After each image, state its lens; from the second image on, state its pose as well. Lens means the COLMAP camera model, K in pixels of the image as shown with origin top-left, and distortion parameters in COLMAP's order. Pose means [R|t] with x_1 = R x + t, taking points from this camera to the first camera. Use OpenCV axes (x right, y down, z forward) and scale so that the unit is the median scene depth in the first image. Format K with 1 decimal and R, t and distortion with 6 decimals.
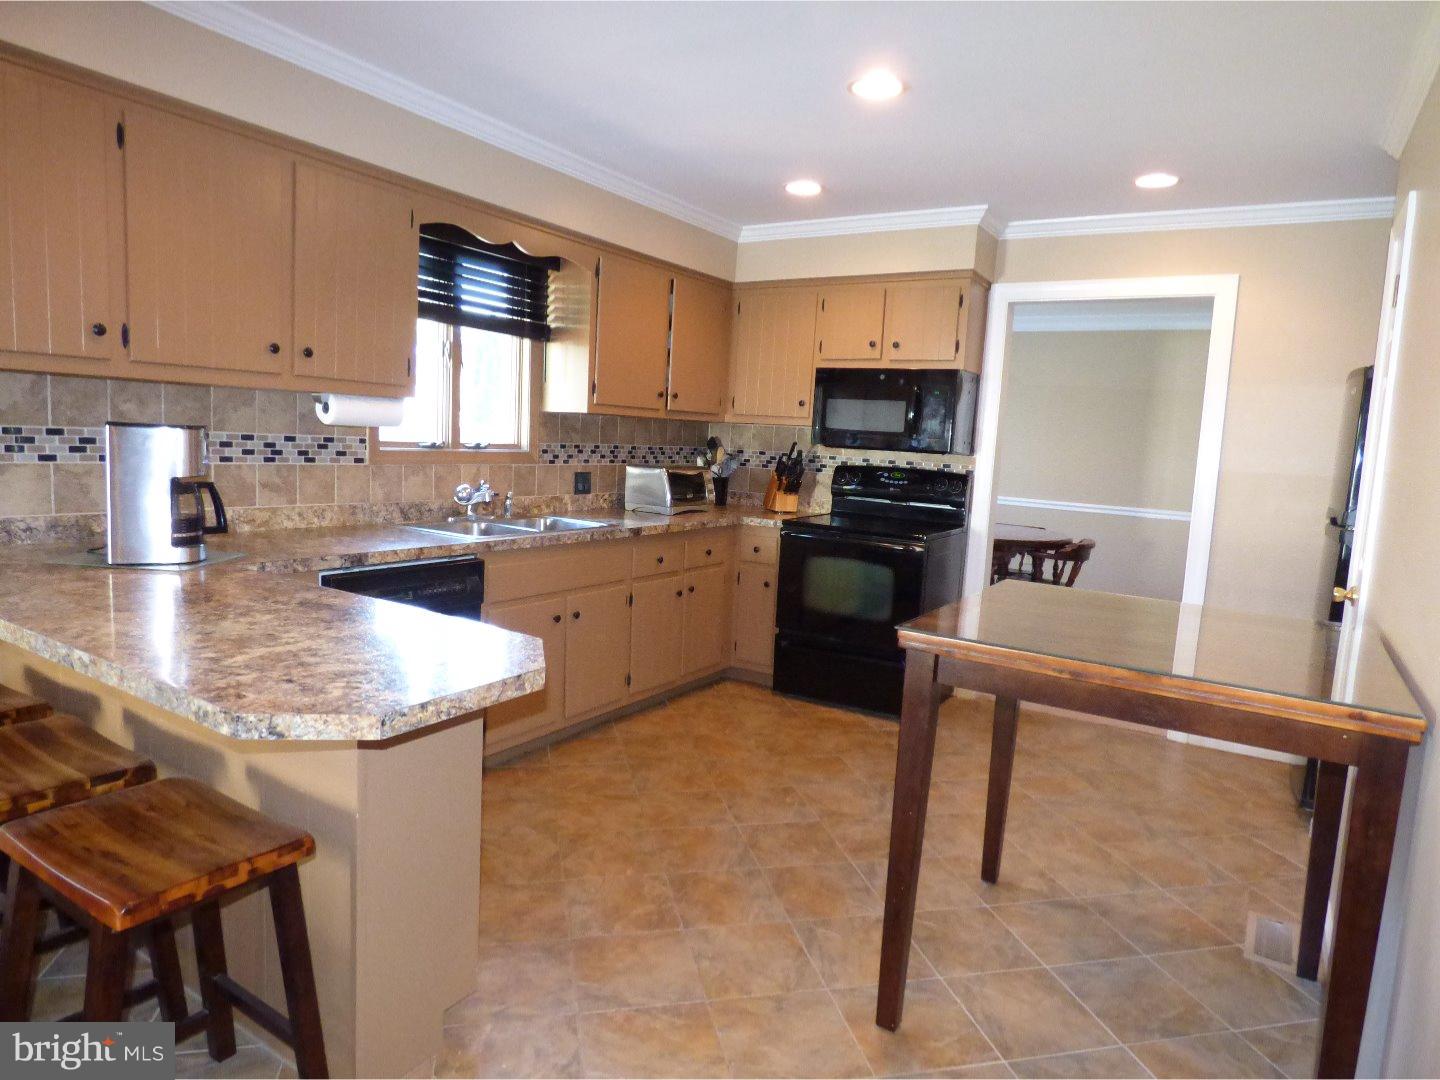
lens RADIAL K [[880.1, 0, 727.3], [0, 880.1, 540.3], [0, 0, 1]] dist [-0.001178, -0.016481]
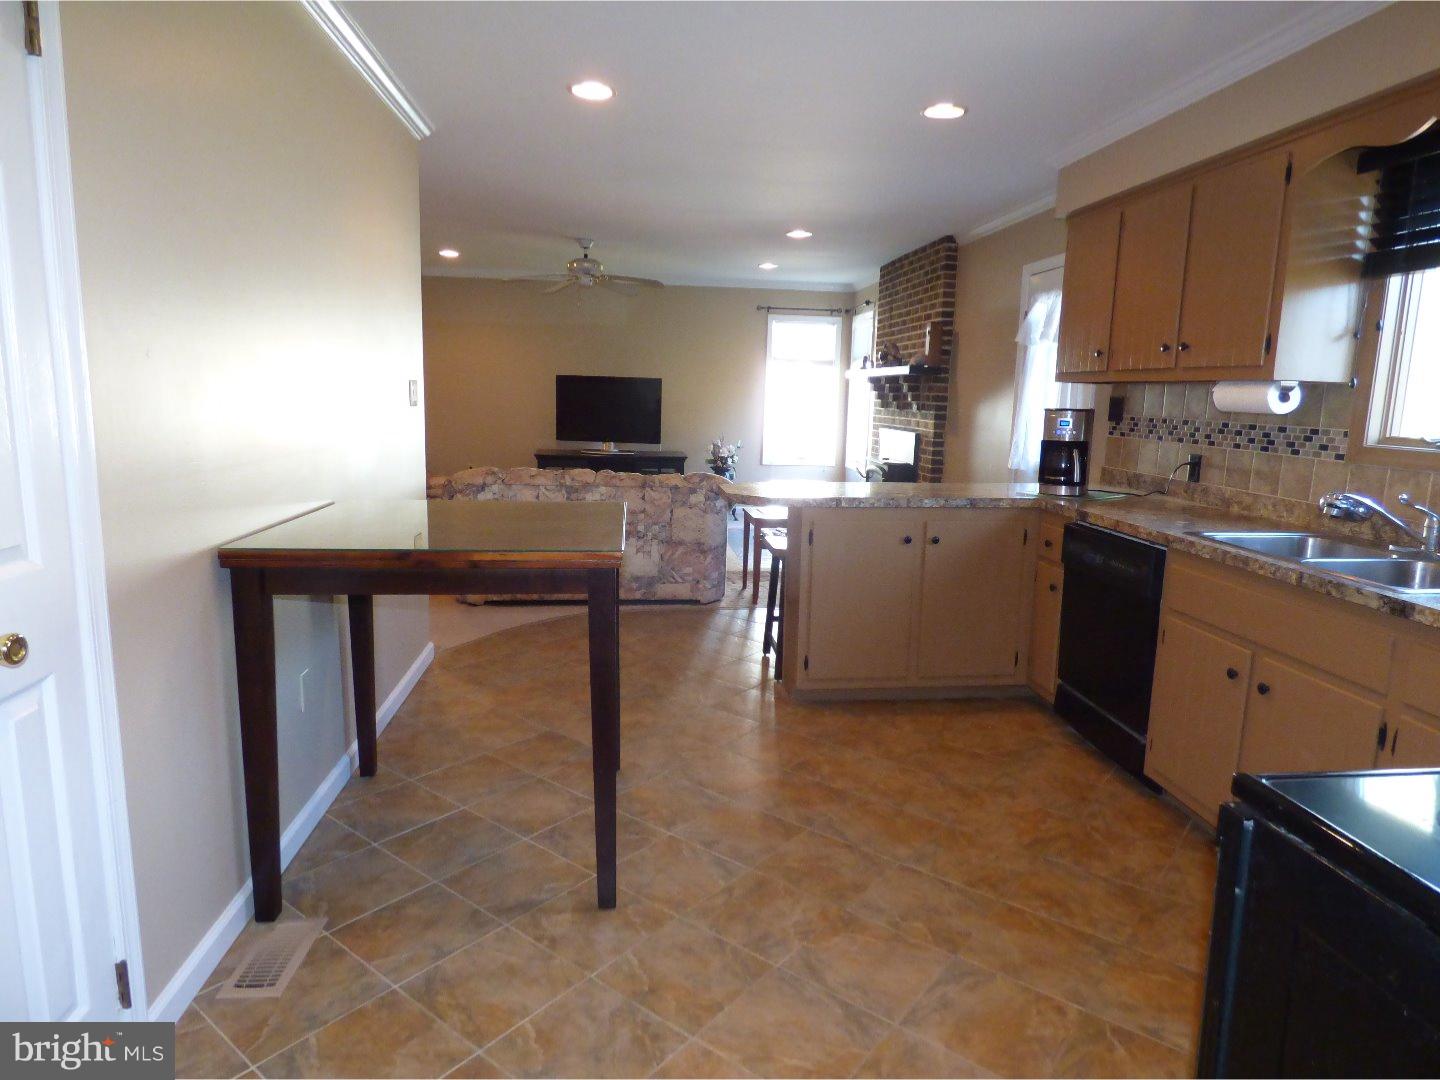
lens RADIAL K [[880.1, 0, 714.9], [0, 880.1, 537.2], [0, 0, 1]] dist [-0.001178, -0.016481]
pose [[-0.791585, 0.026054, -0.610503, 0.642974], [-0.140481, 0.964570, 0.223314, -0.132146], [0.594692, 0.262536, -0.759879, 1.437309]]
